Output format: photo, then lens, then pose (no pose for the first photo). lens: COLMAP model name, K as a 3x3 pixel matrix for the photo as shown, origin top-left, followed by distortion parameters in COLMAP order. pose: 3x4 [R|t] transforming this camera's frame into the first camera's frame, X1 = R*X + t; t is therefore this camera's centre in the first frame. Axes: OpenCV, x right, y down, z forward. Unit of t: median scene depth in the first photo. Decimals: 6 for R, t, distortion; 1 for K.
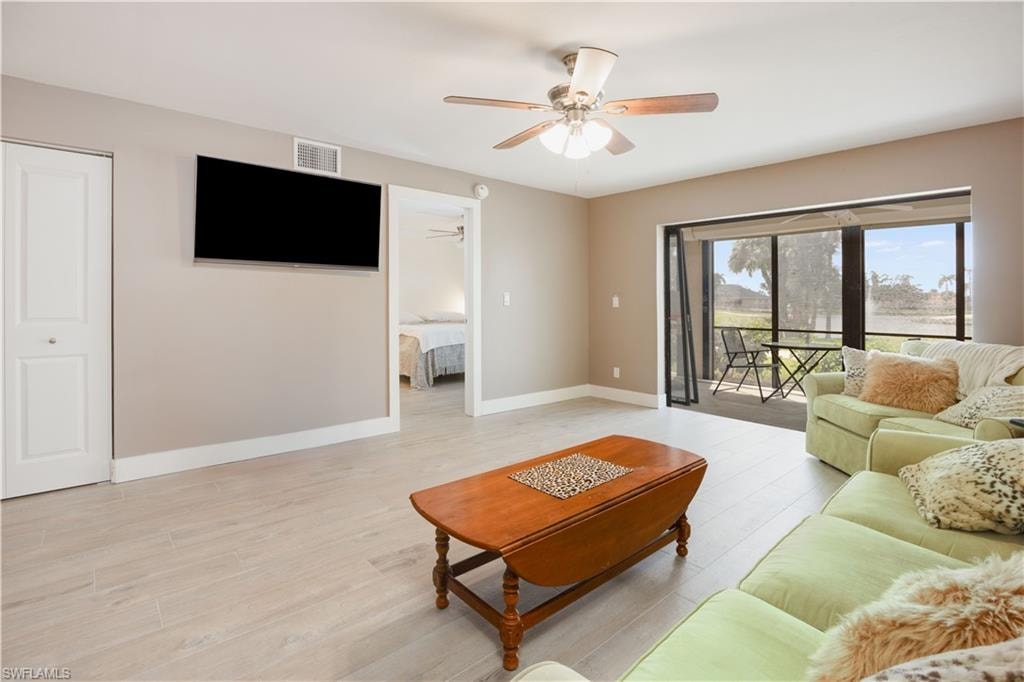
lens RADIAL K [[476.1, 0, 512.9], [0, 476.1, 304.0], [0, 0, 1]] dist [-0.000531, -0.000100]
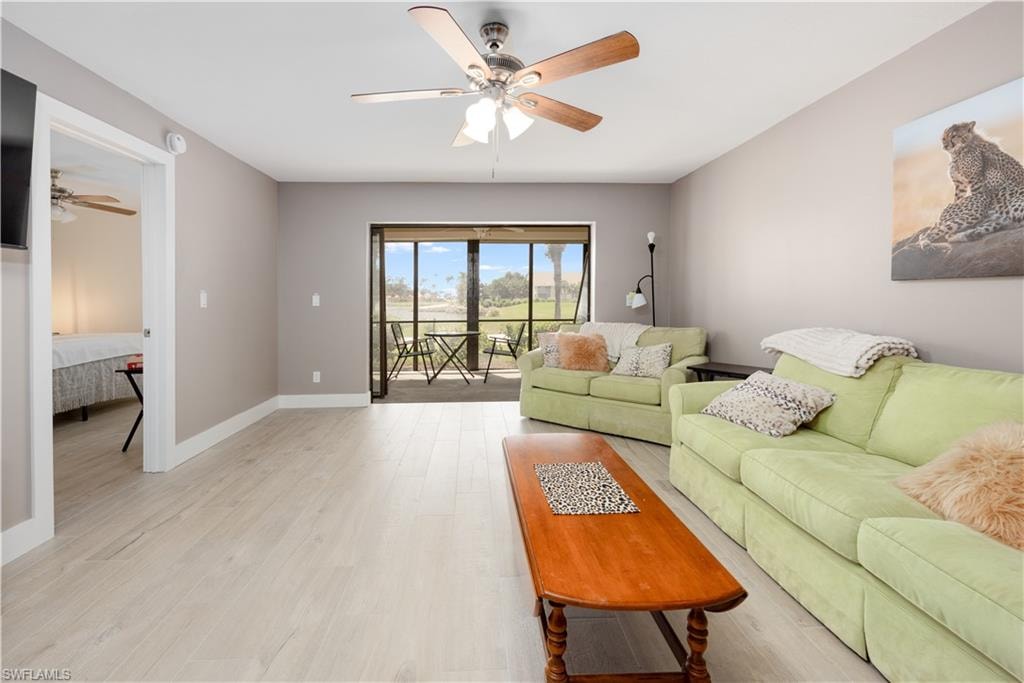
lens RADIAL K [[446.7, 0, 474.2], [0, 446.7, 304.2], [0, 0, 1]] dist [0.017461, -0.000009]
pose [[0.652564, -0.022647, 0.757395, -0.248394], [0.016924, 0.999740, 0.015312, -0.004883], [-0.757544, 0.002826, 0.652778, 0.215082]]
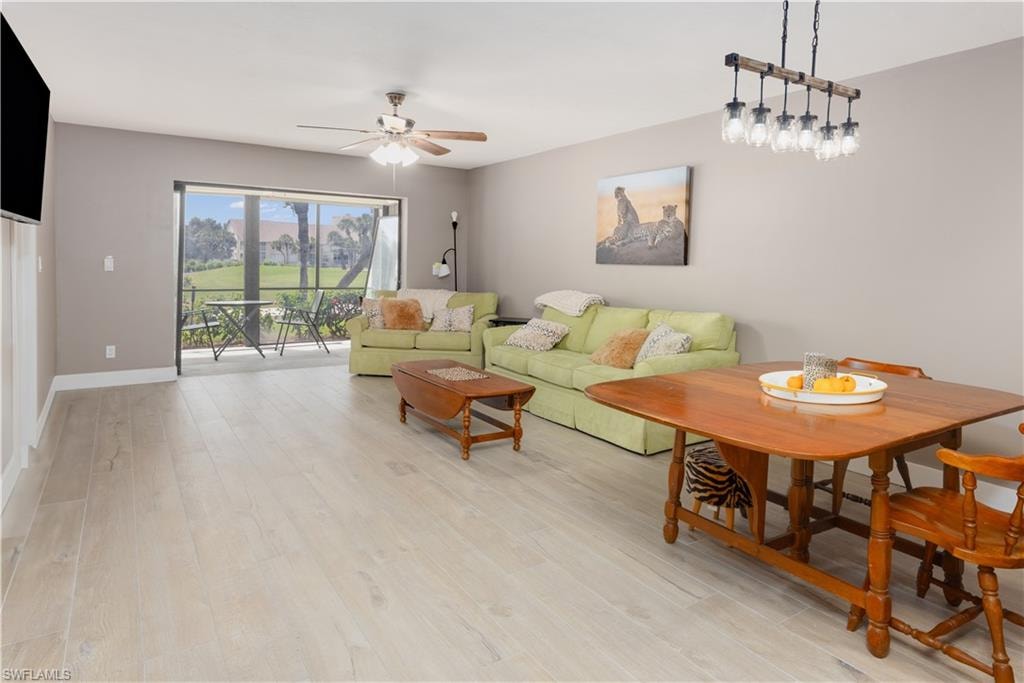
lens RADIAL K [[617.5, 0, 531.2], [0, 617.5, 295.3], [0, 0, 1]] dist [-0.000823, -0.000307]
pose [[0.125309, -0.057603, 0.990444, -0.765909], [-0.010447, 0.998181, 0.059374, -0.022594], [-0.992063, -0.017787, 0.124480, 0.170185]]
